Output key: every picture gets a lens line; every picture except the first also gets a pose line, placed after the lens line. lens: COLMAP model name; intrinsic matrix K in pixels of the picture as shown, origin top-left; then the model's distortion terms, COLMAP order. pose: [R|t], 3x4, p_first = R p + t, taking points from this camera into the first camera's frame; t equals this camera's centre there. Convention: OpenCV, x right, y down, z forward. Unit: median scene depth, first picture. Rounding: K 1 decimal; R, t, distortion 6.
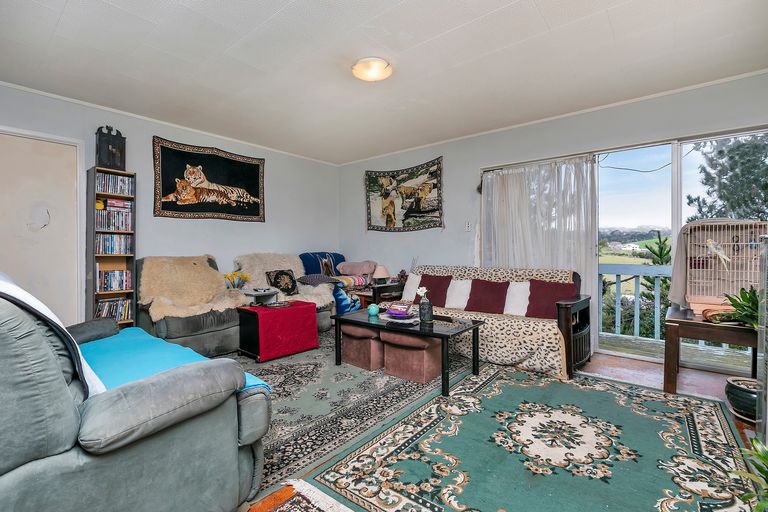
lens RADIAL K [[350.6, 0, 384.6], [0, 350.6, 249.8], [0, 0, 1]] dist [0.001024, 0.000297]
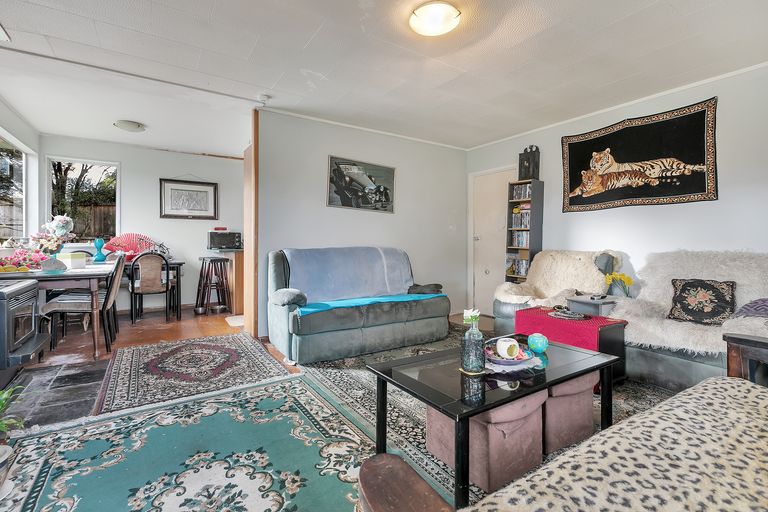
lens RADIAL K [[350.6, 0, 368.7], [0, 350.6, 244.4], [0, 0, 1]] dist [0.001024, 0.000297]
pose [[-0.326409, 0.005392, -0.945213, 0.619734], [-0.008527, 0.999926, 0.008649, -0.002797], [0.945190, 0.010883, -0.326339, 0.898627]]
